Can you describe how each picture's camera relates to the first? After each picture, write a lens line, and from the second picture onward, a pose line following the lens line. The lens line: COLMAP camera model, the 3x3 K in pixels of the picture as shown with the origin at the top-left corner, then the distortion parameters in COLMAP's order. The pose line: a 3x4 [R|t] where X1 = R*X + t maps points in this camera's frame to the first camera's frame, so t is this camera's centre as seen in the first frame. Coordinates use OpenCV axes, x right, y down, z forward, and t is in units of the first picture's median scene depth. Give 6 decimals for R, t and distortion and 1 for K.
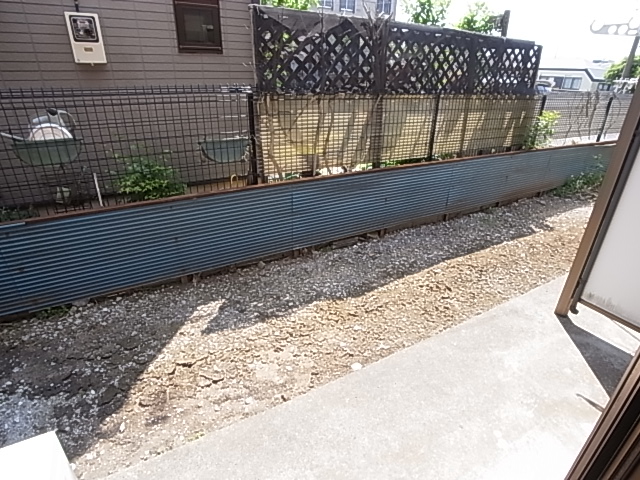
lens RADIAL K [[354.6, 0, 326.2], [0, 354.6, 241.5], [0, 0, 1]] dist [-0.074680, 0.014541]
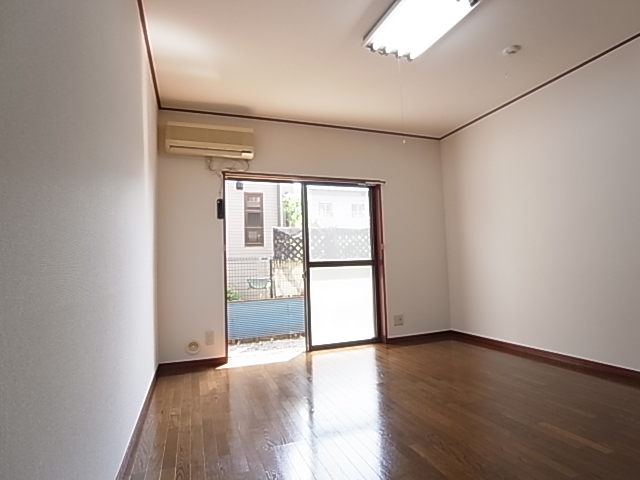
lens RADIAL K [[354.6, 0, 326.2], [0, 354.6, 241.5], [0, 0, 1]] dist [-0.074680, 0.014541]
pose [[0.979539, -0.072964, -0.187562, 0.589098], [-0.029327, 0.870268, -0.491705, 0.614933], [0.199106, 0.487145, 0.850321, -0.995731]]
